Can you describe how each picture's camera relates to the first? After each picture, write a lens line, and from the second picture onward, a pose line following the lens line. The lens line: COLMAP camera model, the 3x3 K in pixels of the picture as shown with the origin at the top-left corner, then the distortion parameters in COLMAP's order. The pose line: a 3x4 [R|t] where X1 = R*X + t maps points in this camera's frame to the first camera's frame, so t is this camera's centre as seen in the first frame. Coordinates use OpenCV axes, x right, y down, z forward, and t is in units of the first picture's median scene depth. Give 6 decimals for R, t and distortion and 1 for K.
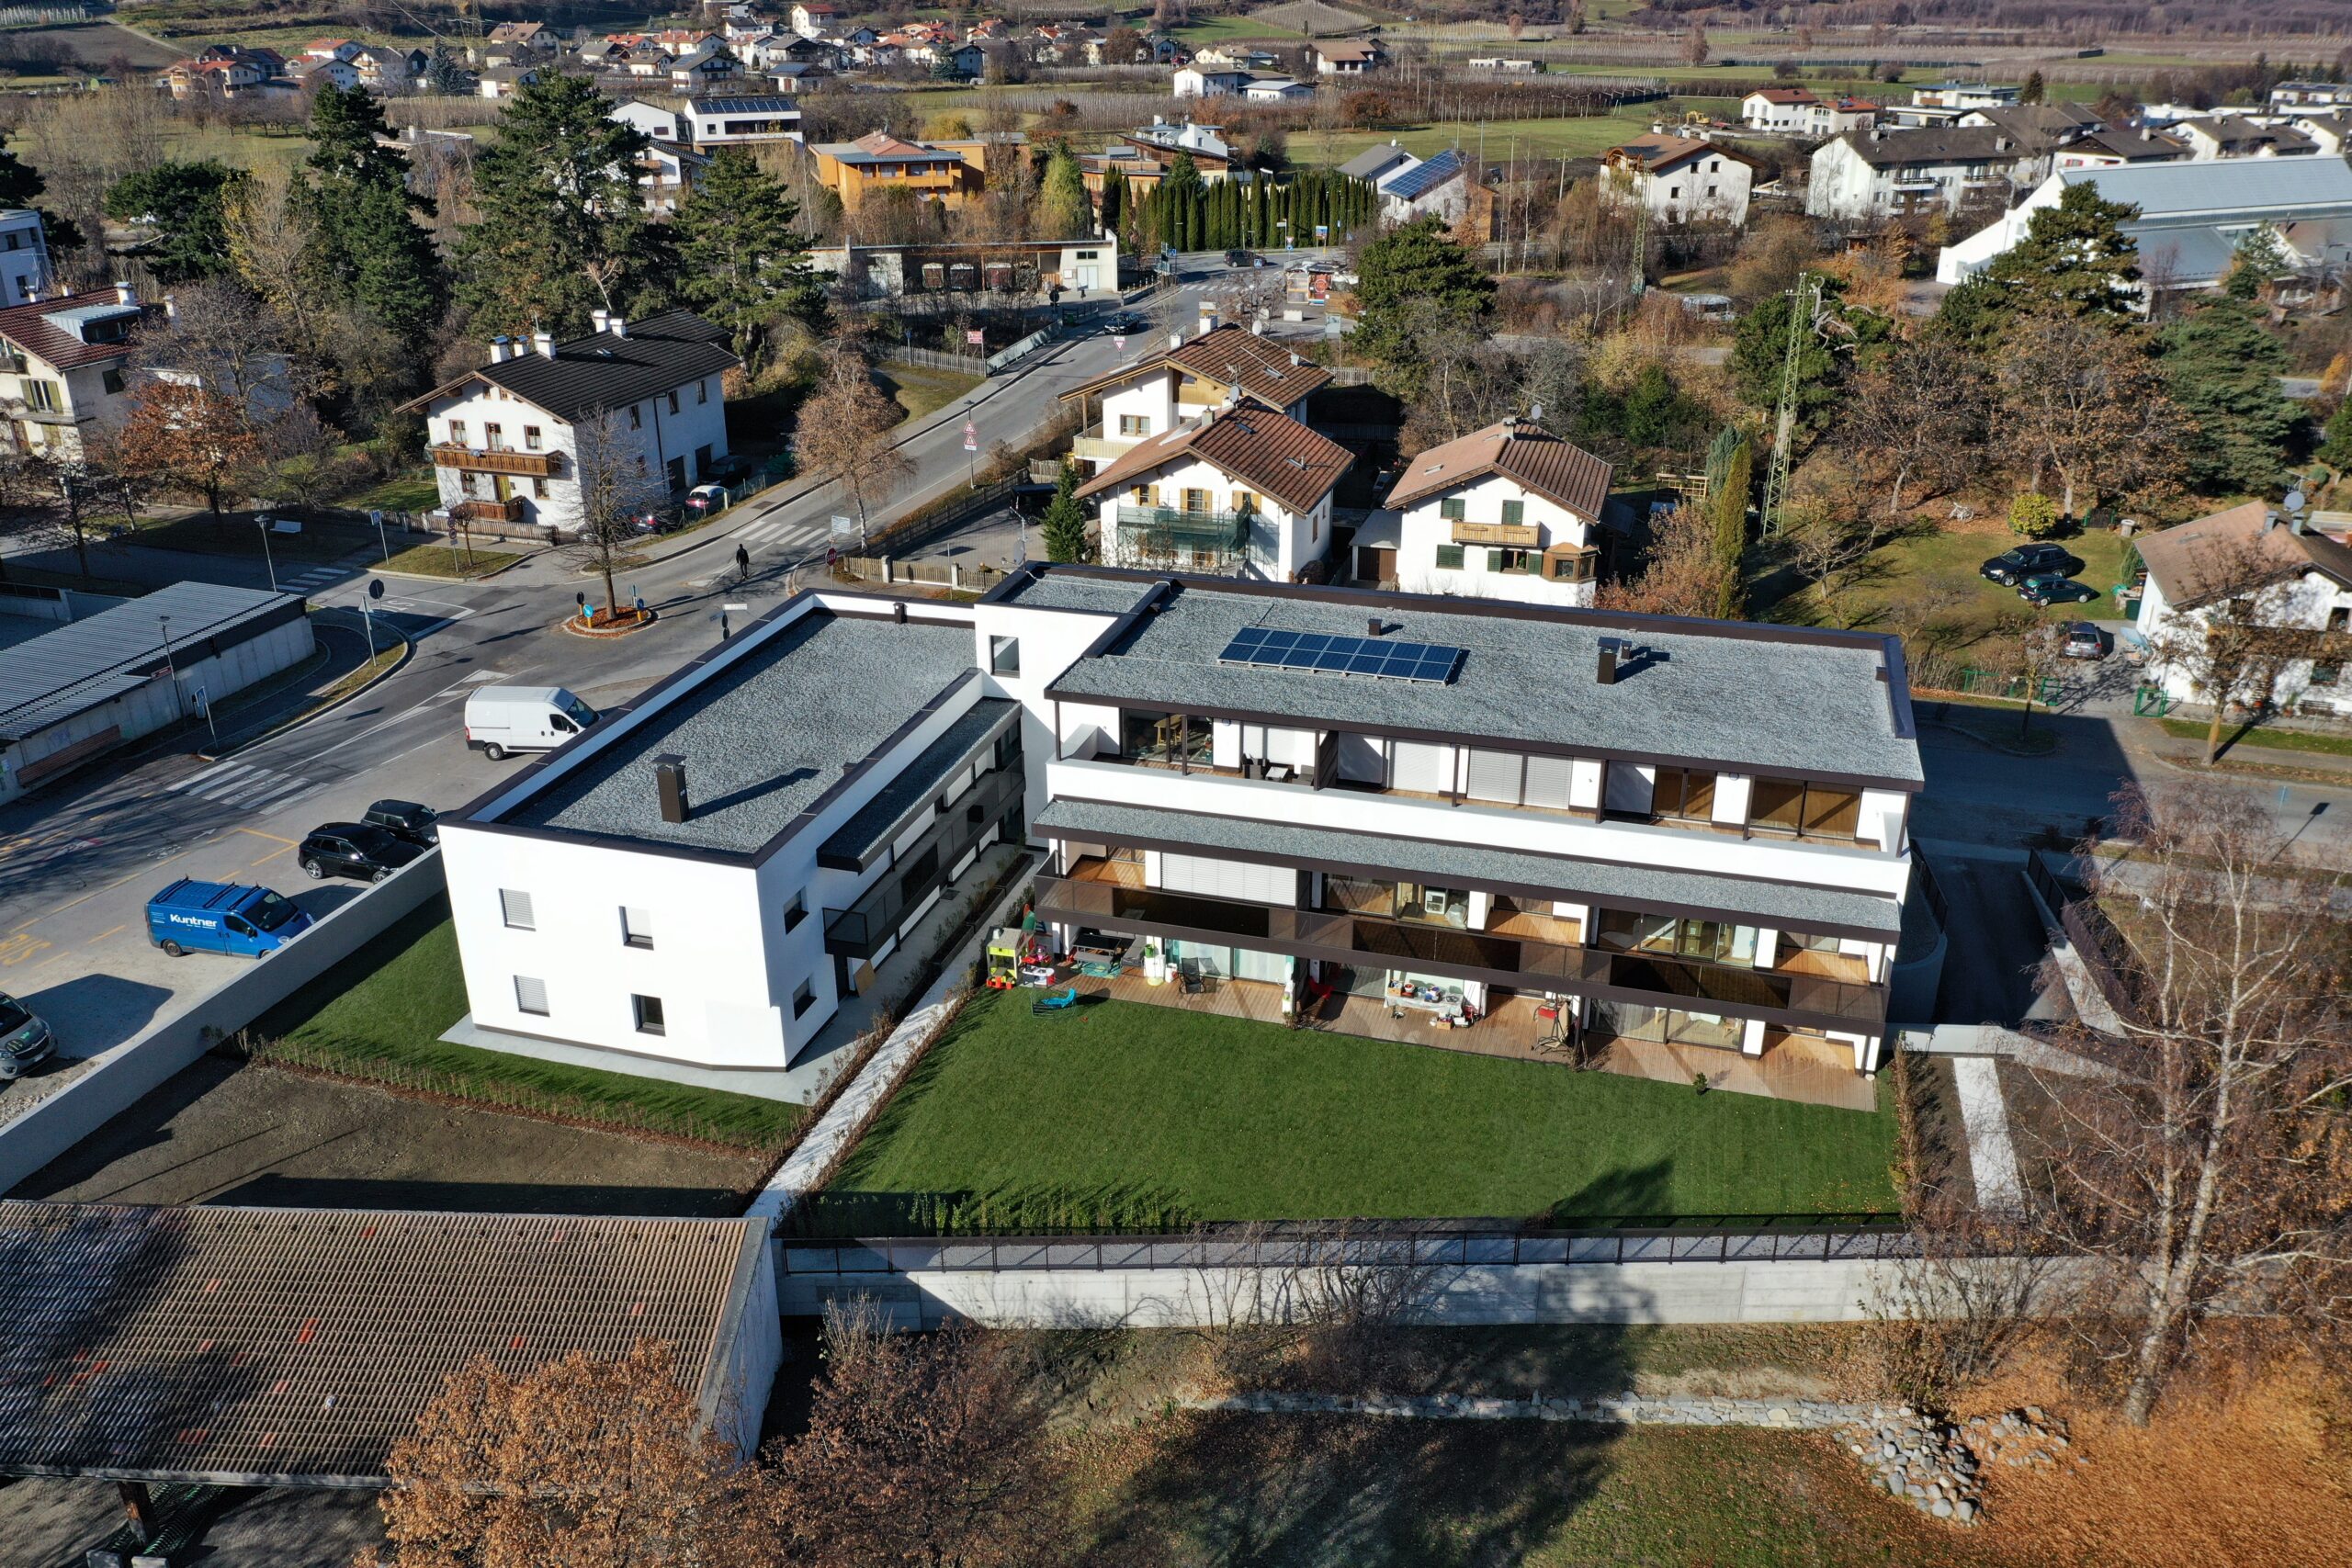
lens RADIAL K [[1855.3, 0, 1174.0], [0, 1855.3, 786.0], [0, 0, 1]] dist [-0.002641, -0.007416]
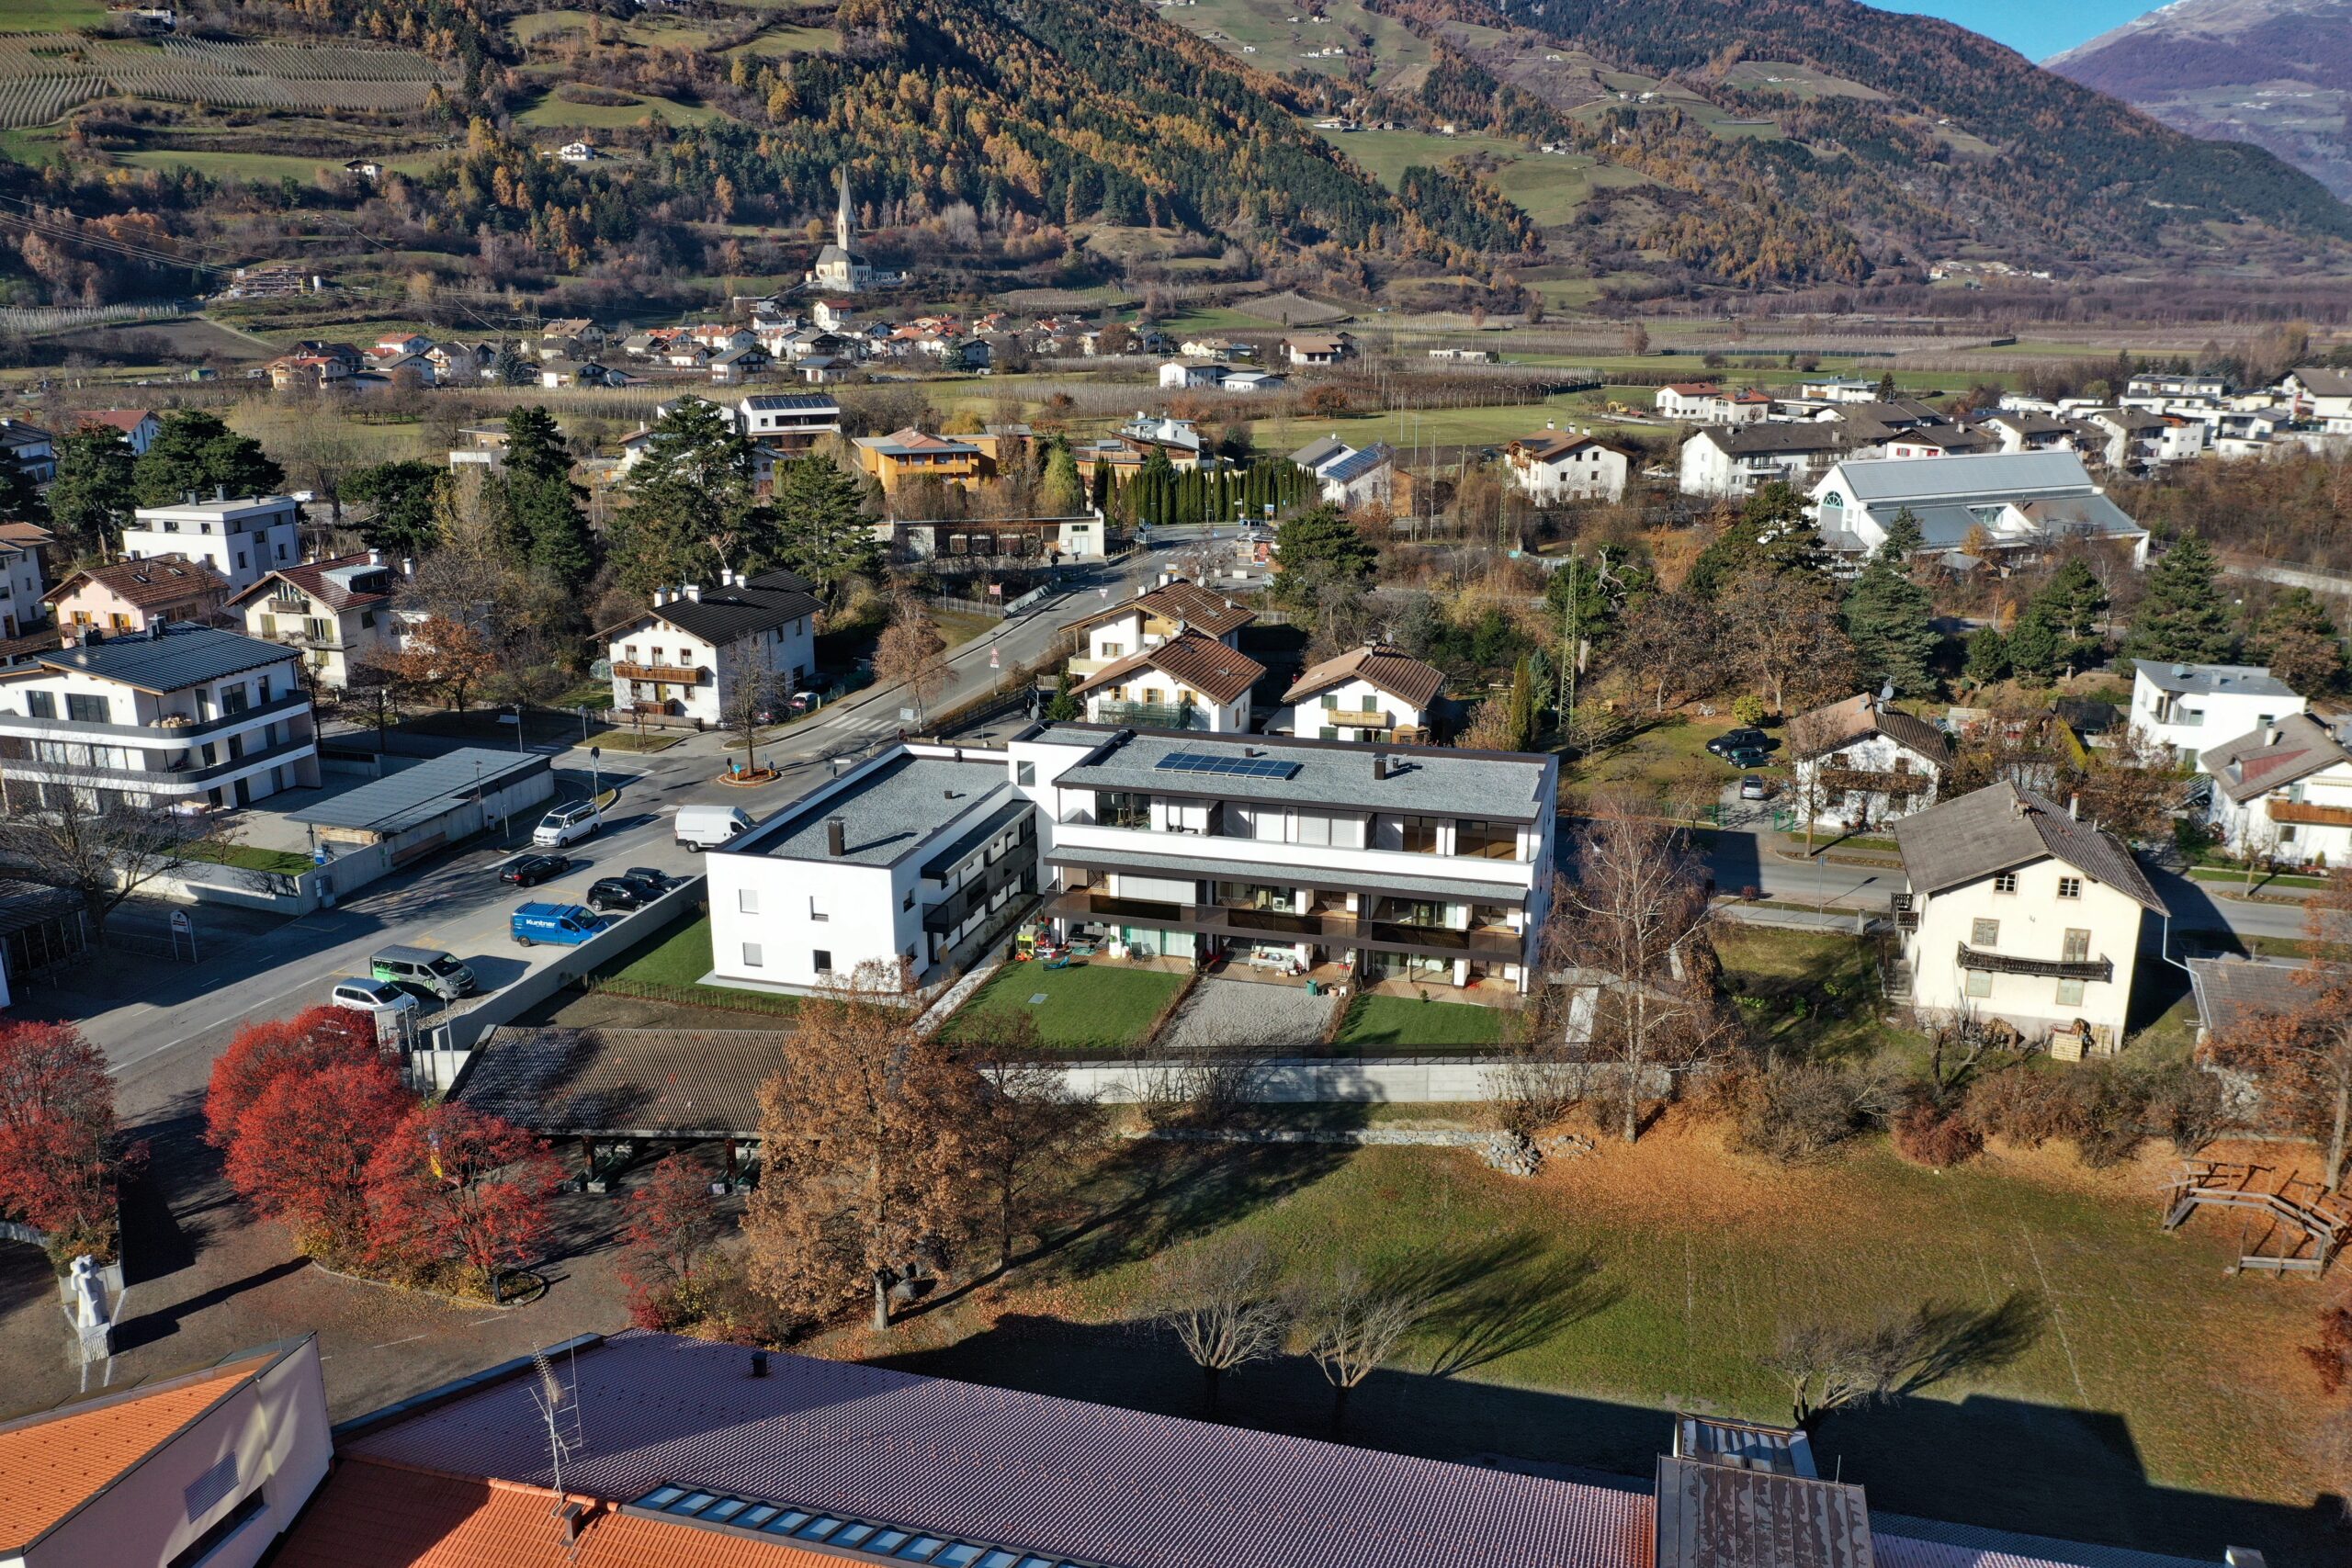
lens RADIAL K [[1855.3, 0, 1176.3], [0, 1855.3, 782.8], [0, 0, 1]] dist [-0.002641, -0.007416]
pose [[0.999987, -0.000862, 0.005039, 0.020452], [0.001551, 0.990402, -0.138207, 0.102776], [-0.004871, 0.138213, 0.990391, -0.387733]]
